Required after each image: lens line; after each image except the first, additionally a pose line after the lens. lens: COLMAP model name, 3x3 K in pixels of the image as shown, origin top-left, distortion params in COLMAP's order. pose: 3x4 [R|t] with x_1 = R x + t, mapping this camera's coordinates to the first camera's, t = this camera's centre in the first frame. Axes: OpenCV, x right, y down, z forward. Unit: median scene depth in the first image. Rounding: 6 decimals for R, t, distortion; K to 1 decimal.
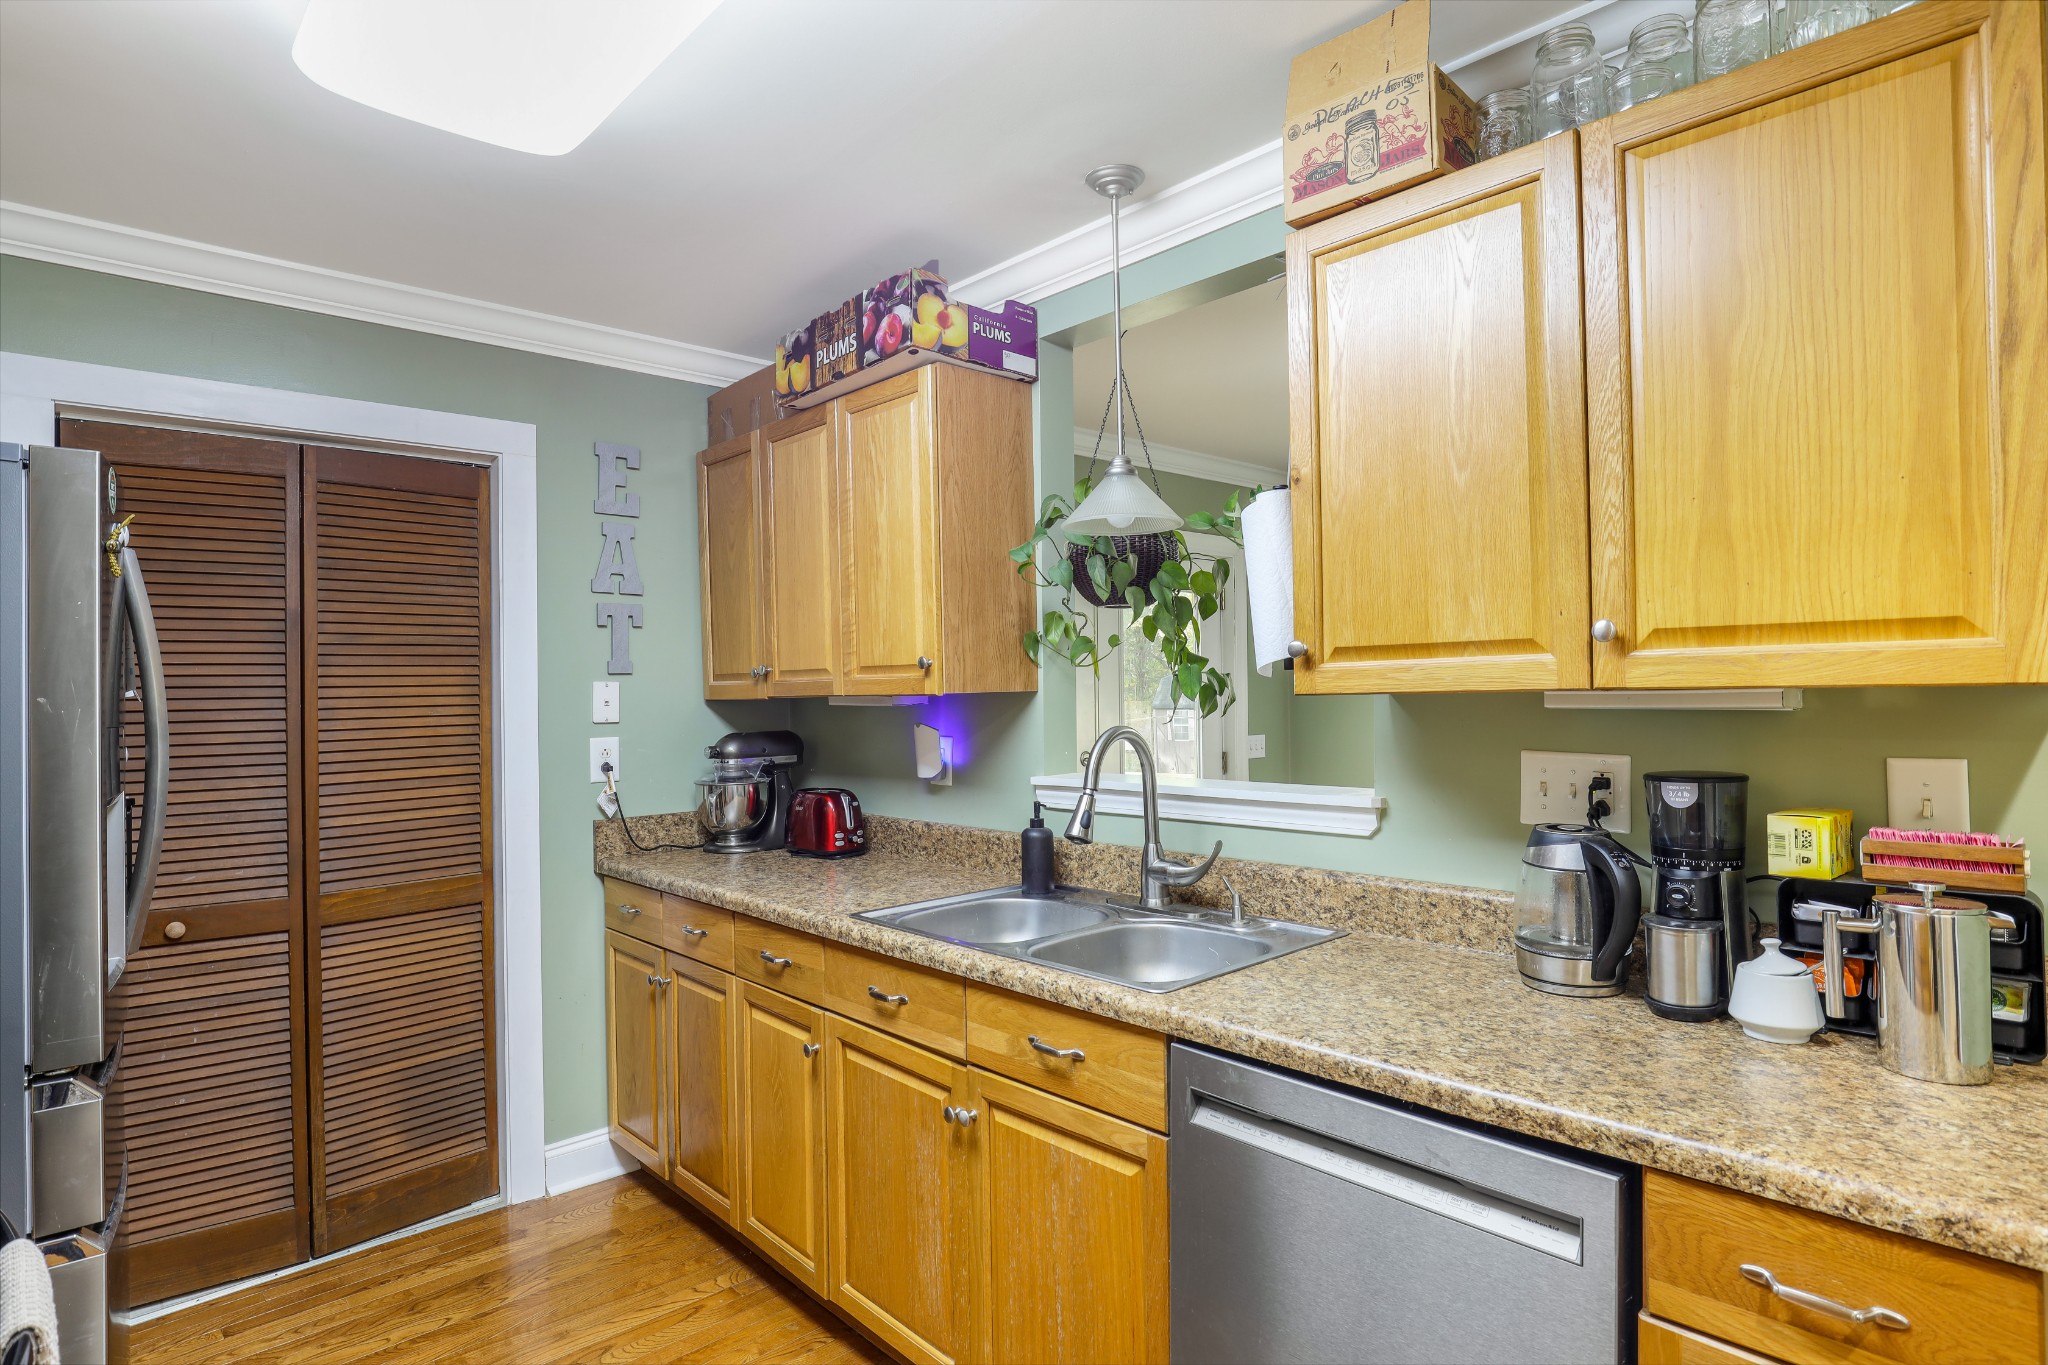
lens RADIAL K [[1061.0, 0, 1013.6], [0, 1061.0, 666.8], [0, 0, 1]] dist [-0.026268, 0.007709]
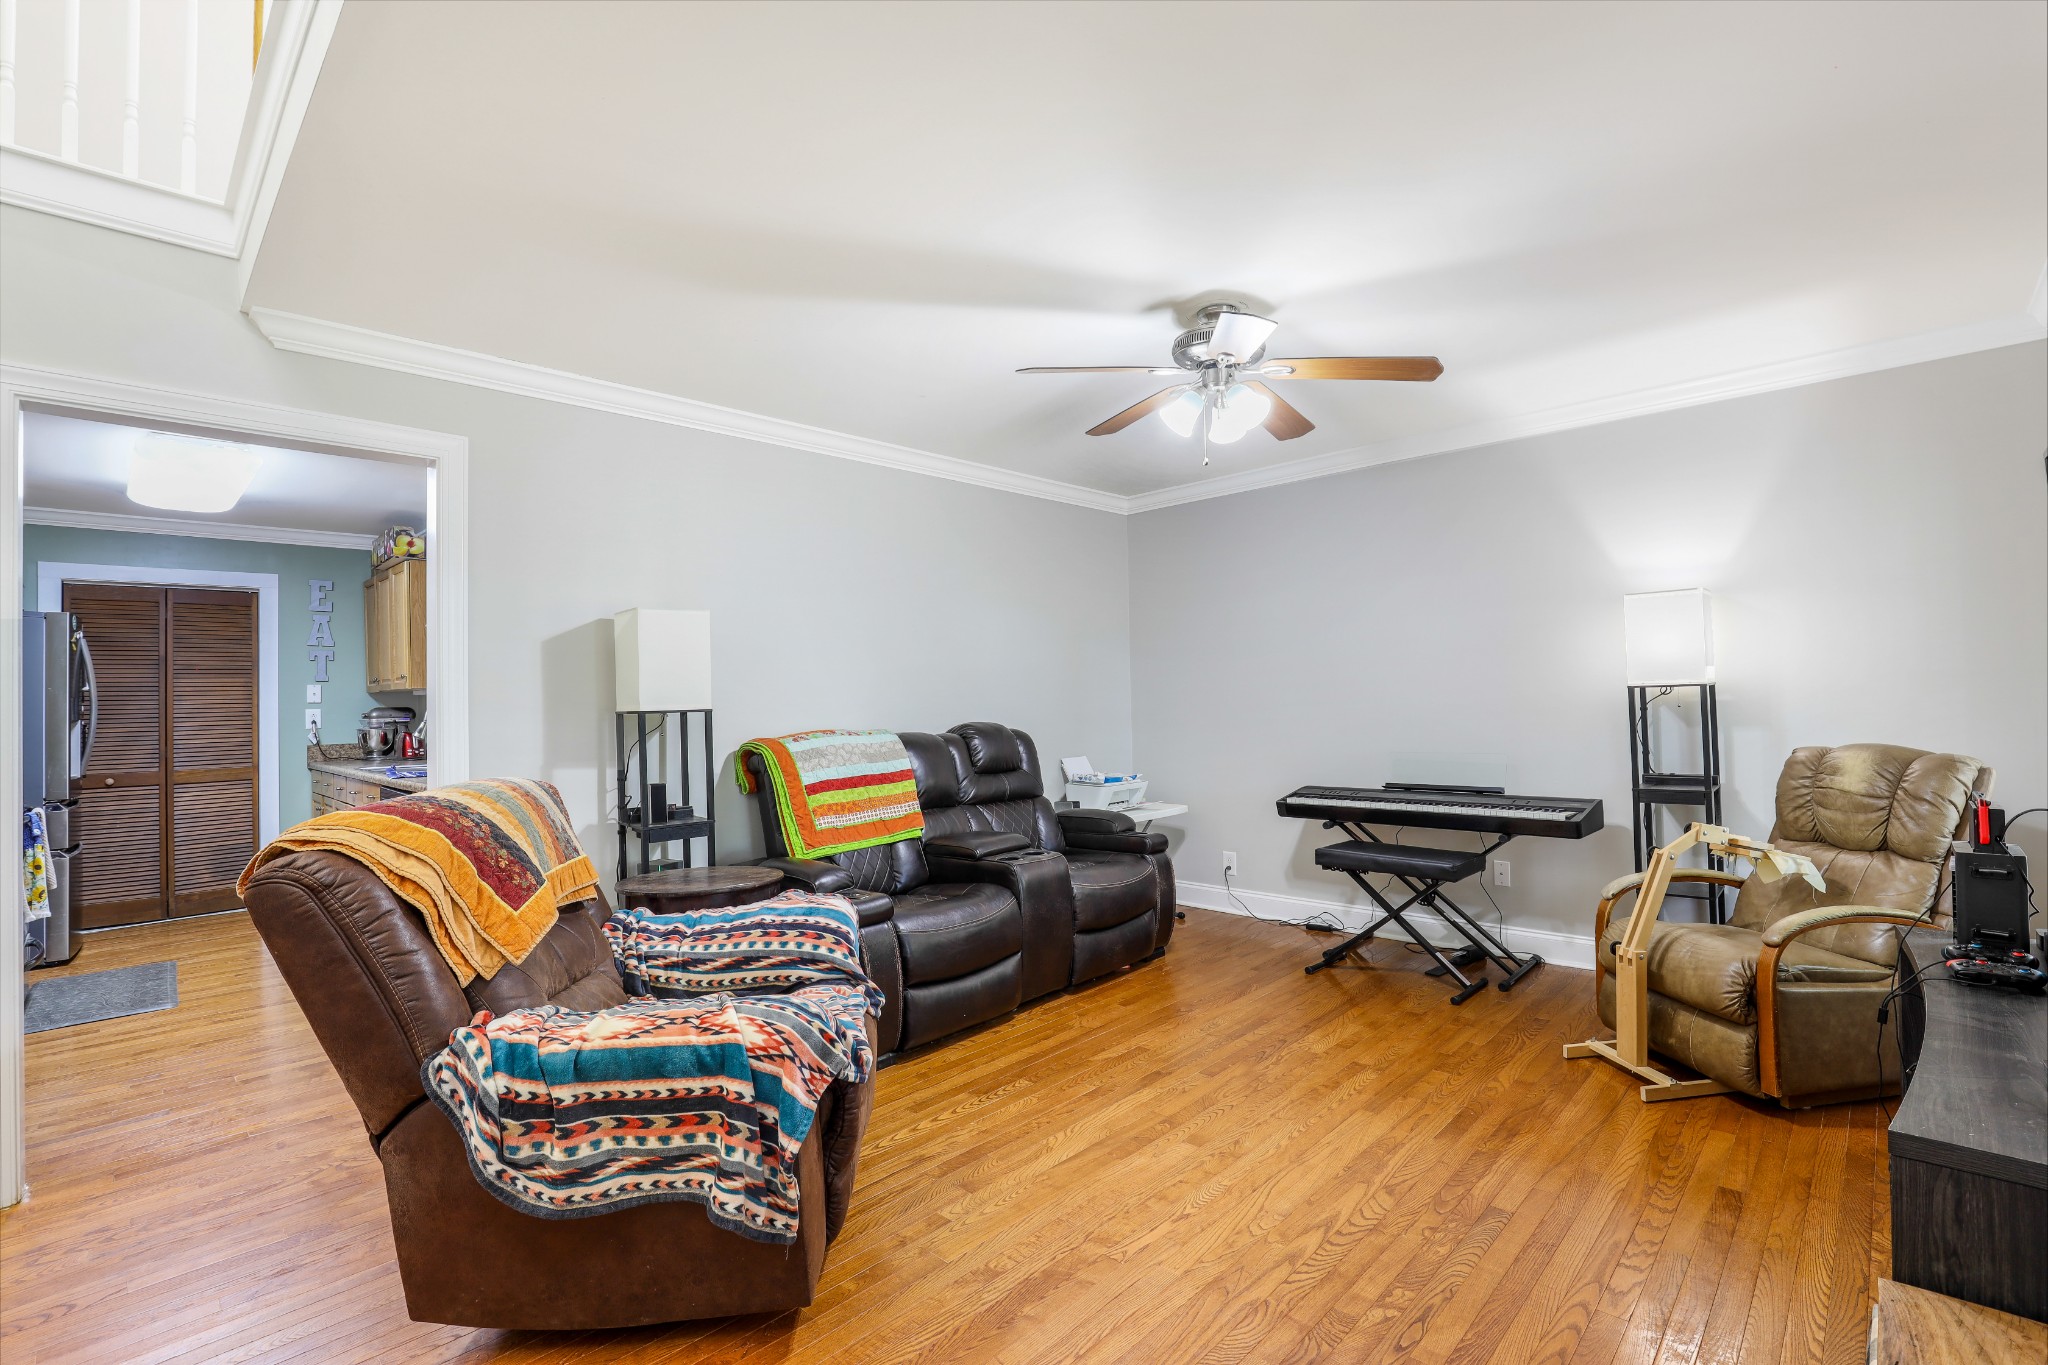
lens RADIAL K [[923.1, 0, 1024.0], [0, 923.1, 682.5], [0, 0, 1]] dist [-0.034212, 0.005453]
pose [[0.998135, -0.008397, 0.060472, 1.308284], [0.007956, 0.999940, 0.007534, 0.007464], [-0.060532, -0.007039, 0.998141, -1.330231]]
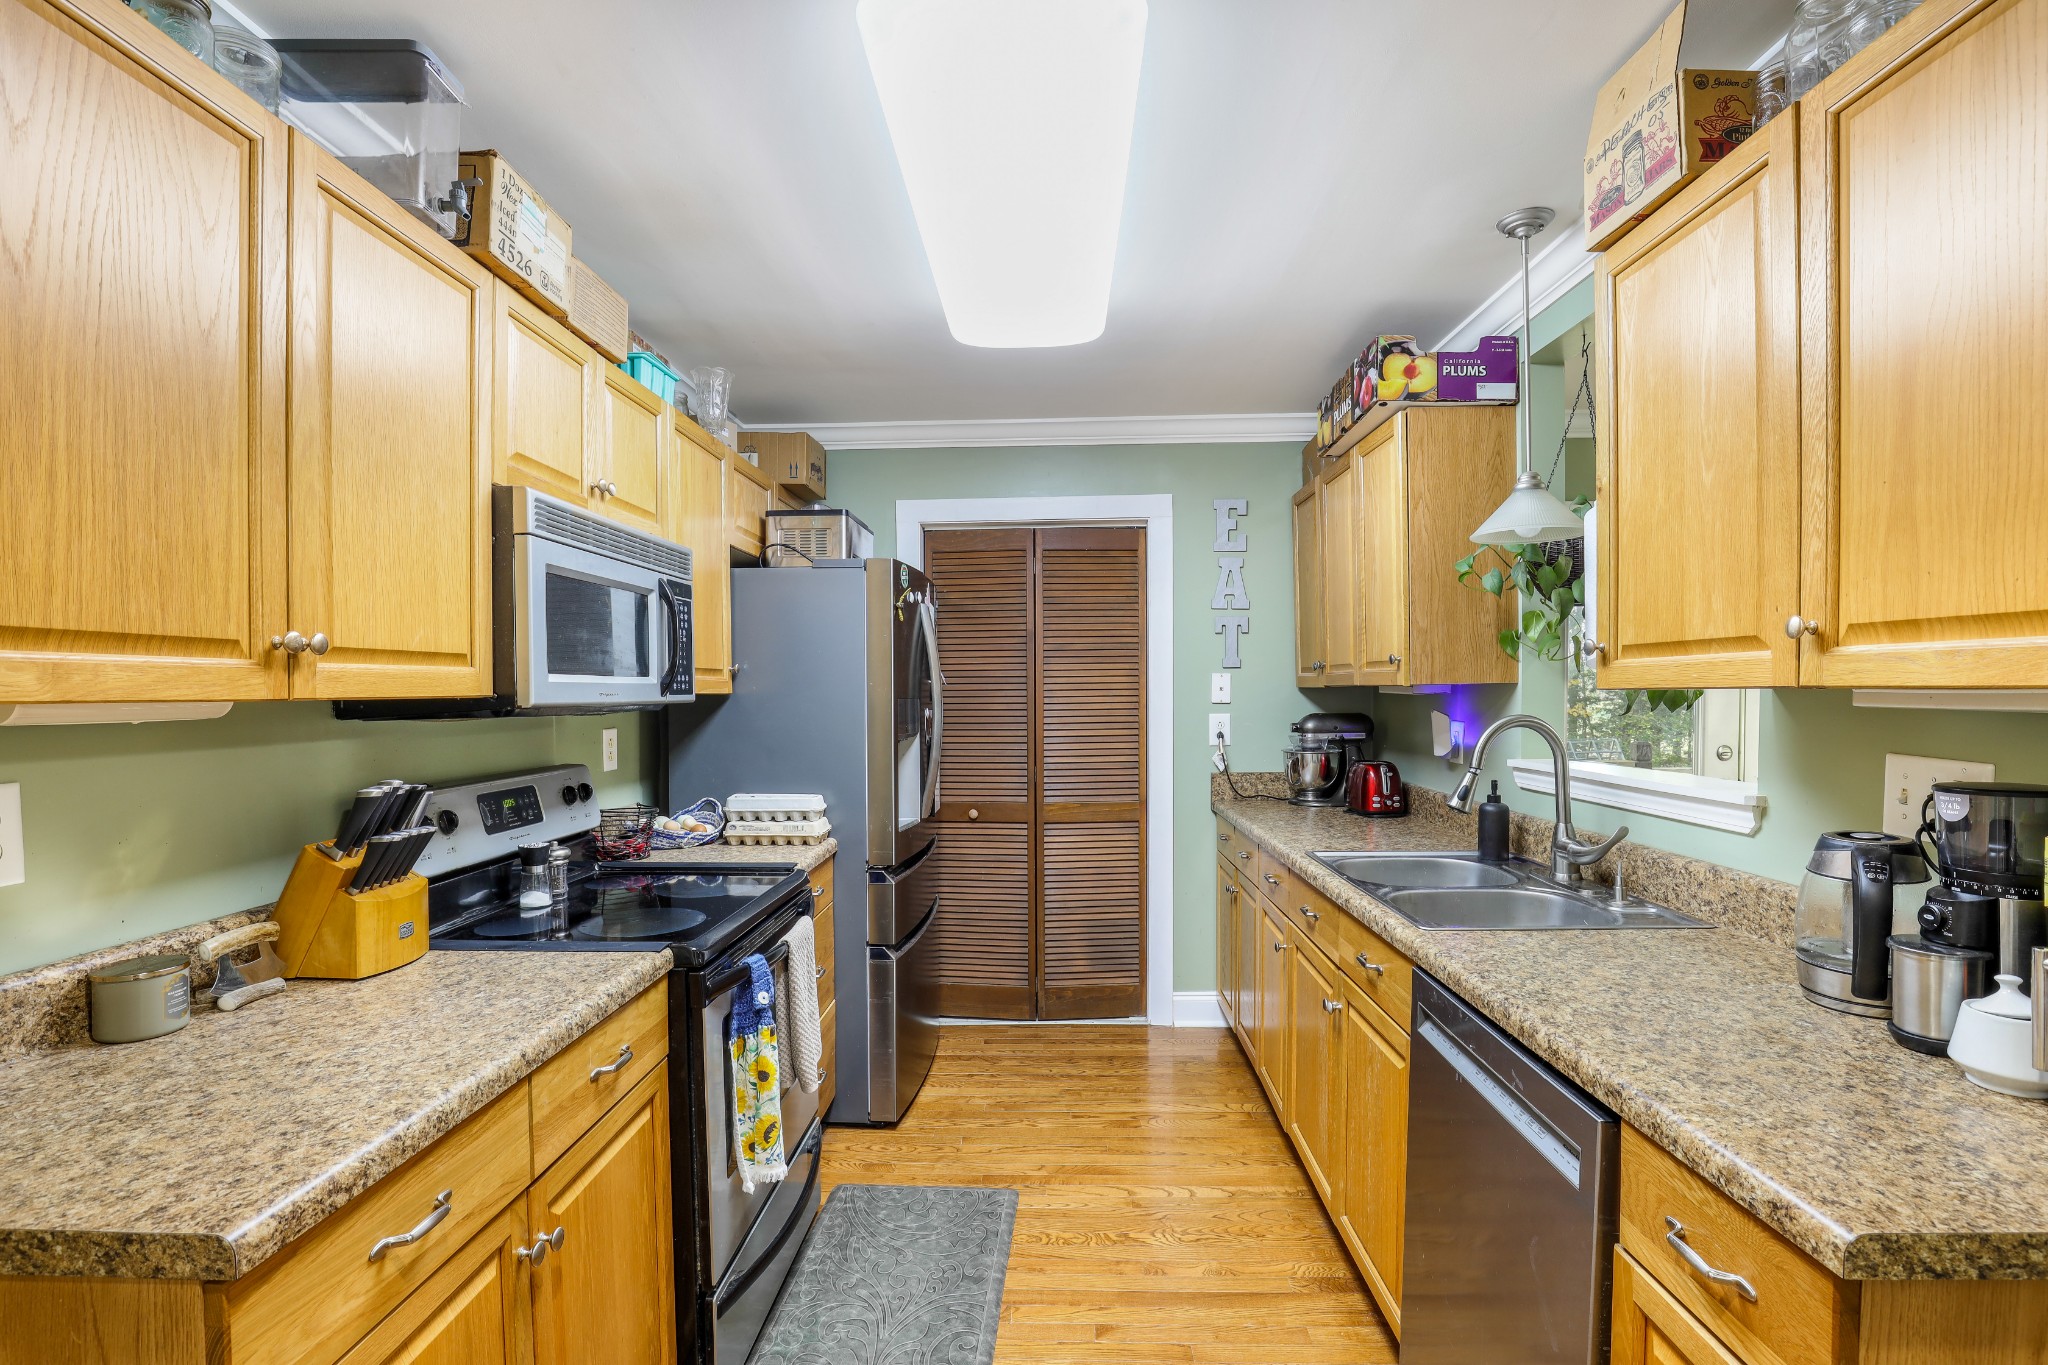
lens RADIAL K [[923.1, 0, 1024.0], [0, 923.1, 682.5], [0, 0, 1]] dist [-0.034212, 0.005453]
pose [[0.714305, 0.007766, -0.699791, 0.350223], [0.011458, 0.999675, 0.022790, -0.005643], [0.699741, -0.024298, 0.713984, -0.051961]]
